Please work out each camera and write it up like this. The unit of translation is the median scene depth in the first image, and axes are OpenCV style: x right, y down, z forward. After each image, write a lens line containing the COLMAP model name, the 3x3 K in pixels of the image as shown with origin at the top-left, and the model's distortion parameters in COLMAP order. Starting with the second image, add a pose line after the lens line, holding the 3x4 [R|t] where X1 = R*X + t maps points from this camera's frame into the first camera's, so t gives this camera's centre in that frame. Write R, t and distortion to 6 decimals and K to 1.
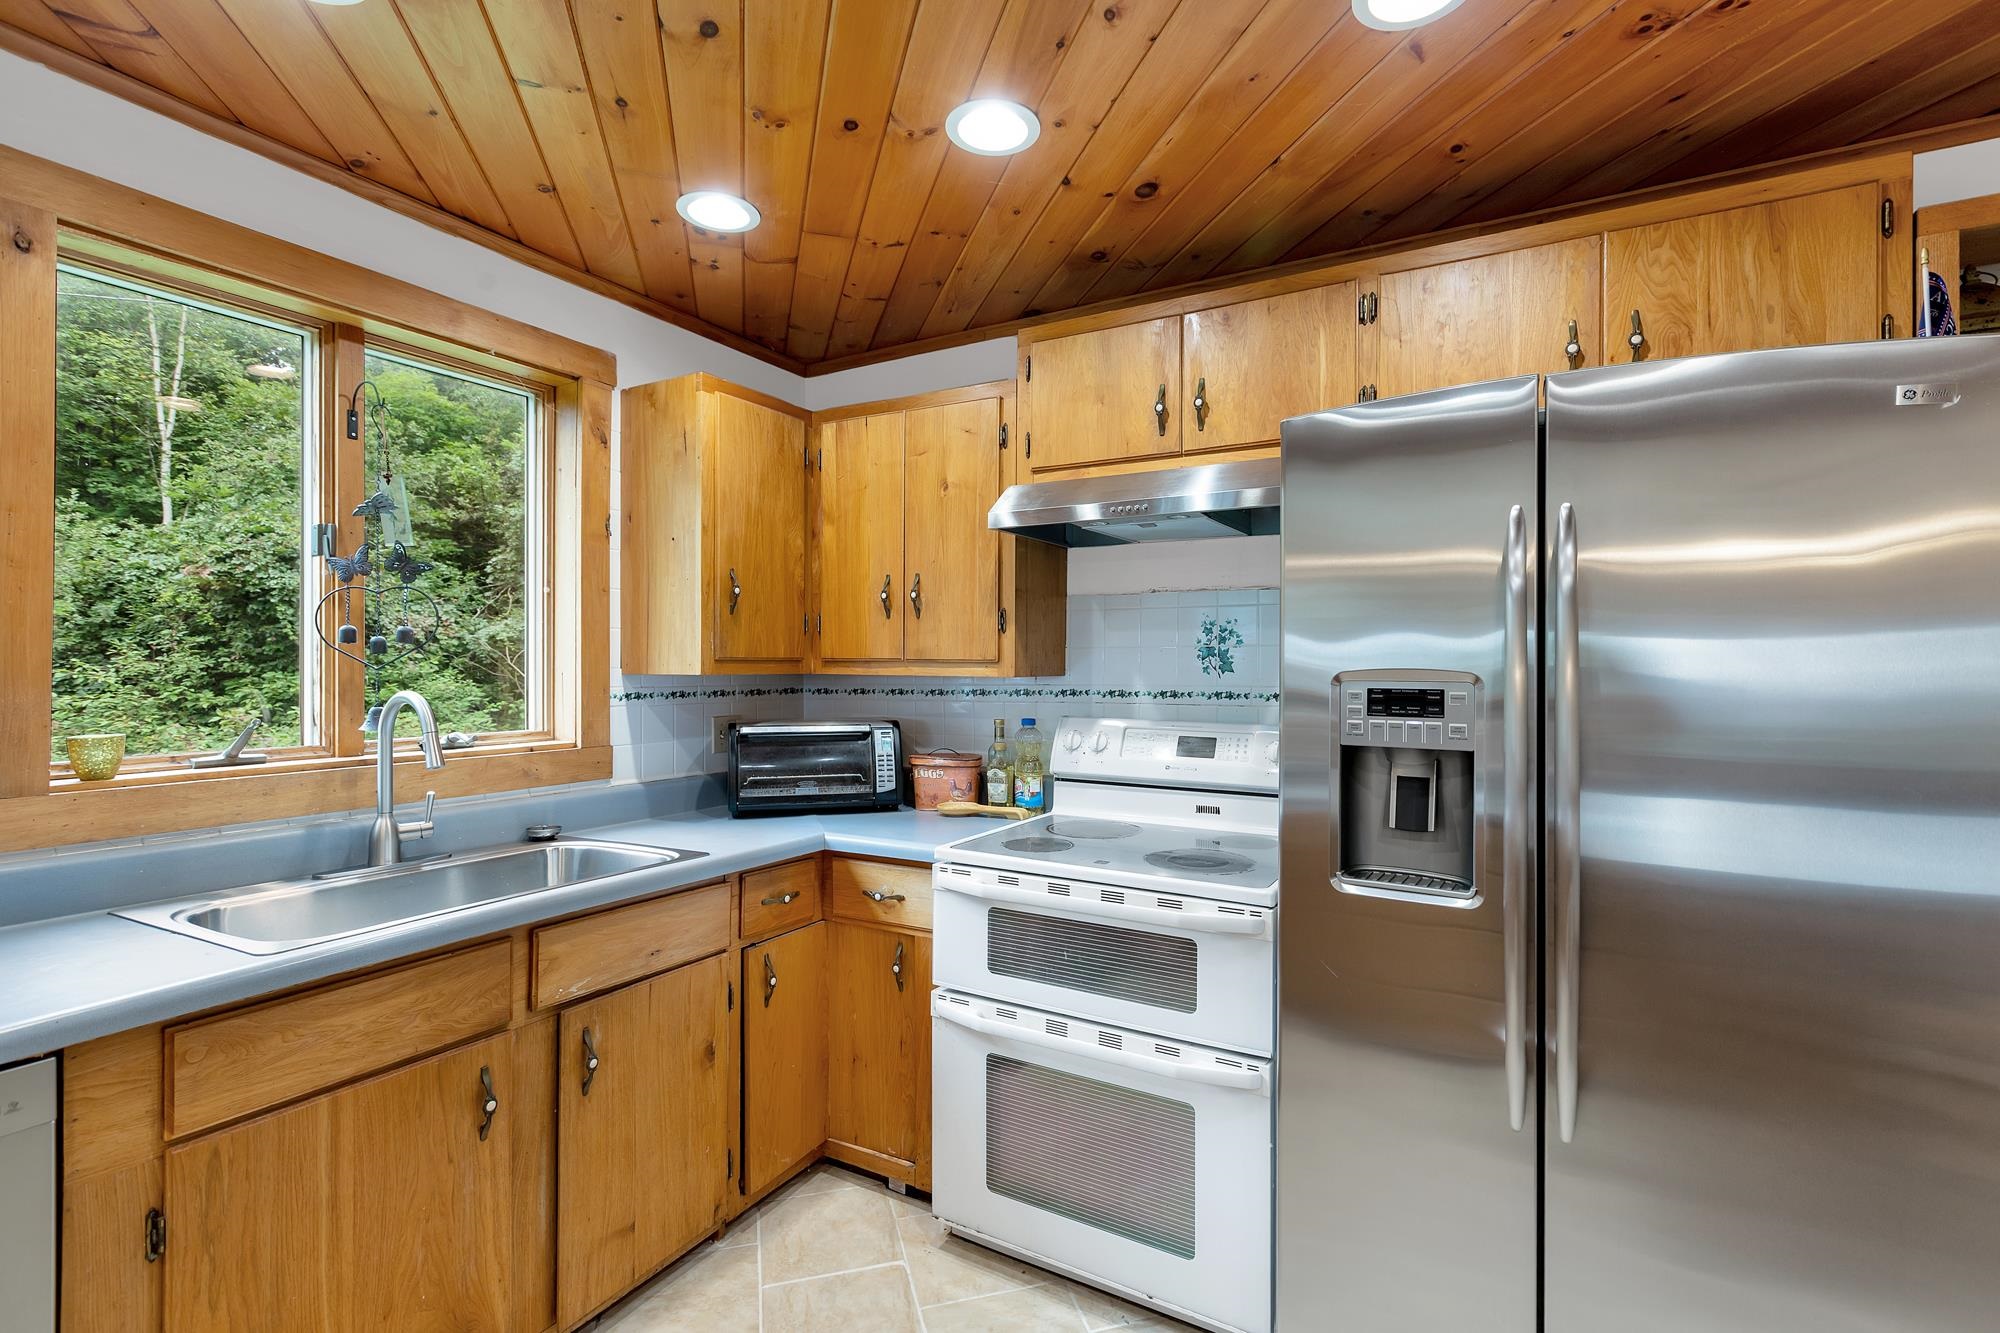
lens RADIAL K [[892.9, 0, 1008.6], [0, 892.9, 658.0], [0, 0, 1]] dist [0.001547, 0.000002]
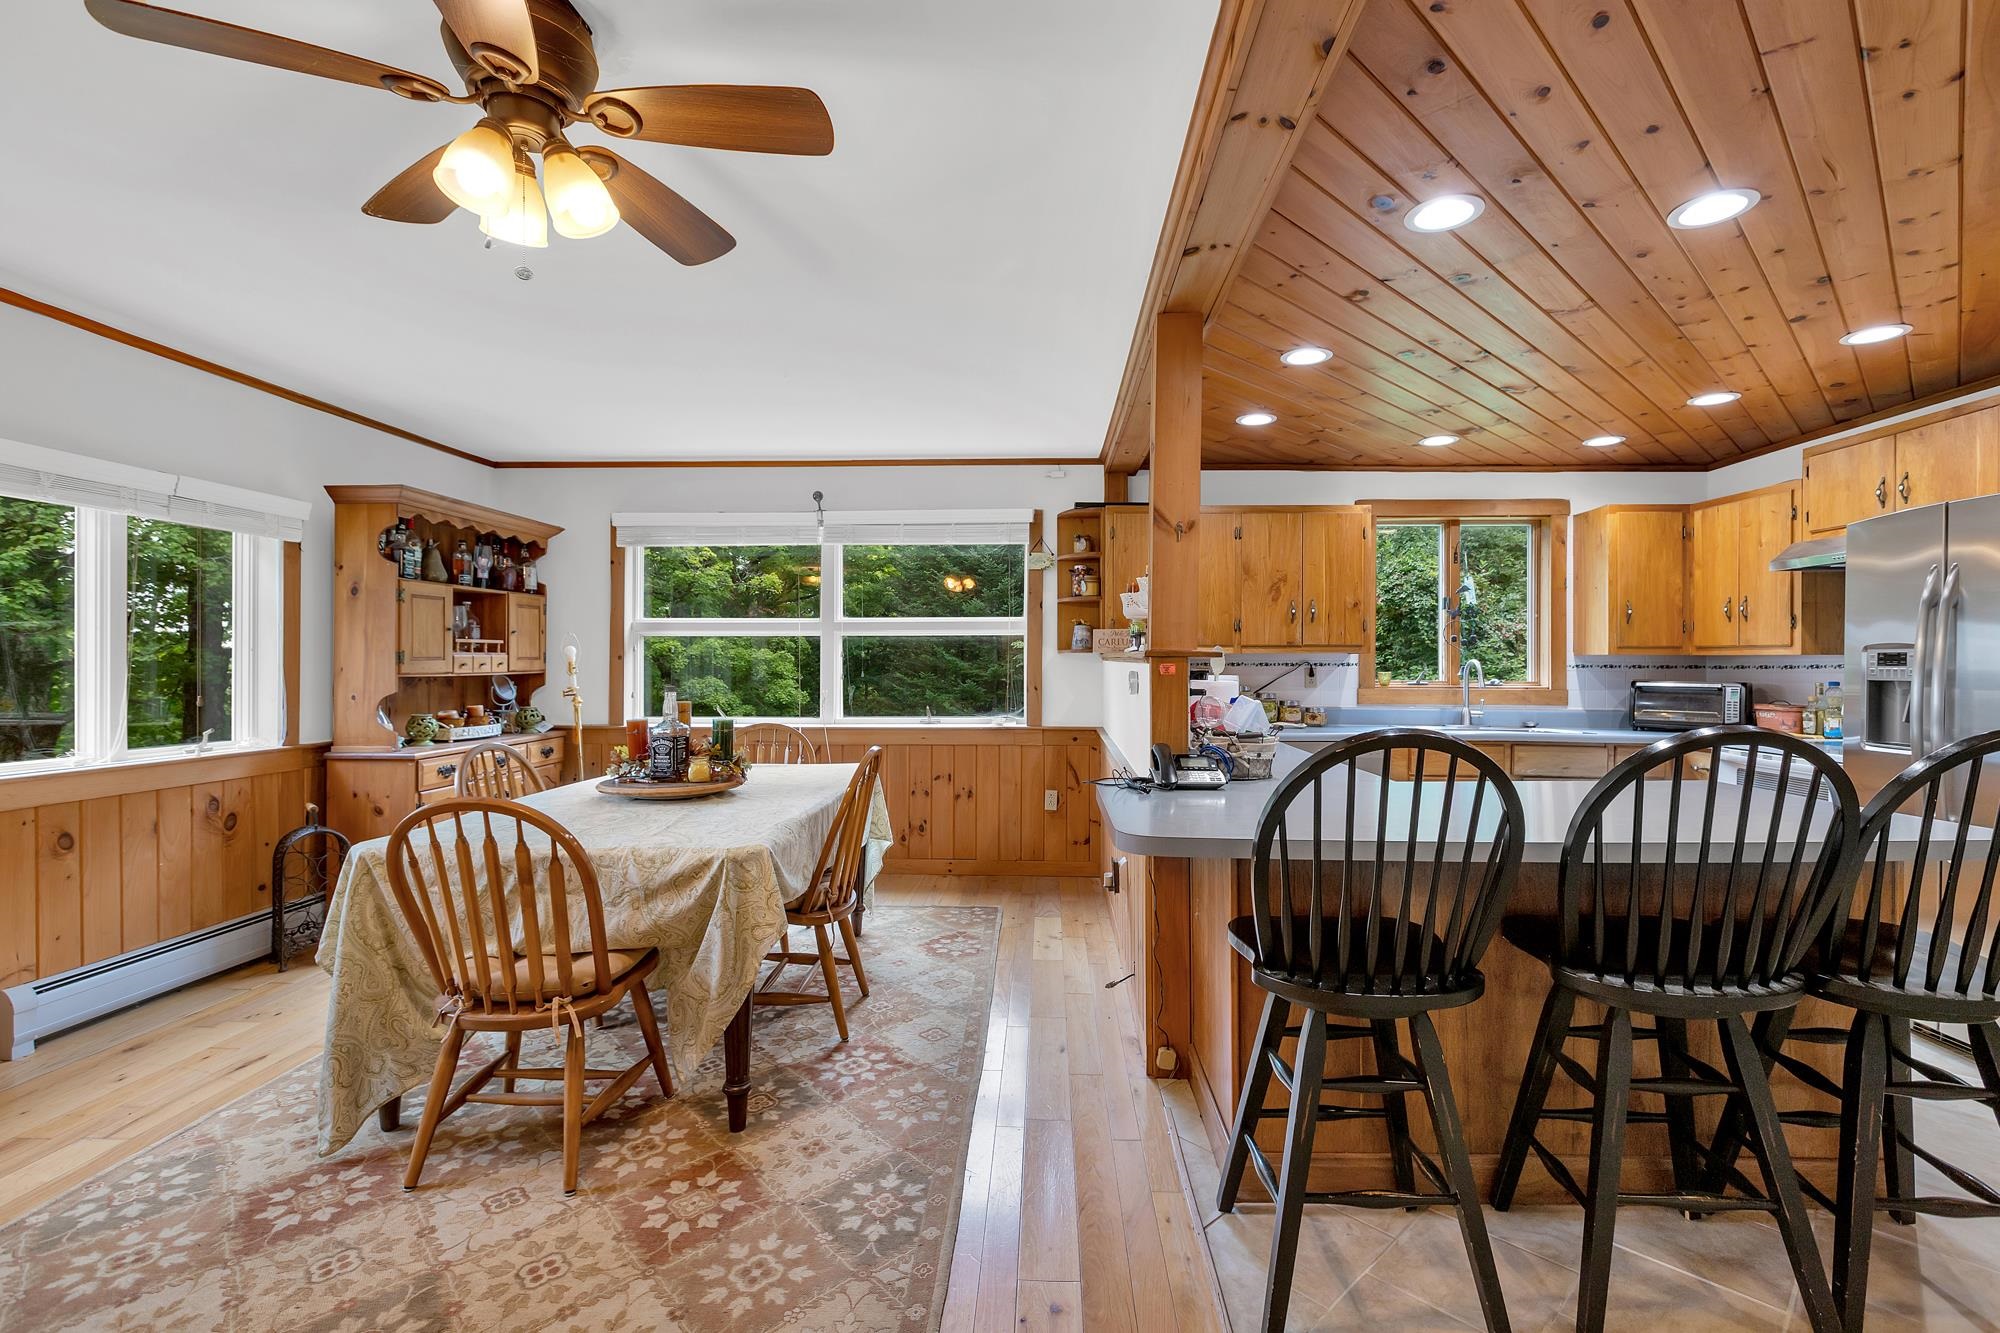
lens RADIAL K [[978.4, 0, 1008.4], [0, 978.4, 667.9], [0, 0, 1]] dist [0.001654, -0.000074]
pose [[0.475988, 0.002014, -0.879450, 0.897006], [0.004369, 0.999980, 0.004655, 0.030443], [0.879441, -0.006059, 0.475969, -1.169625]]
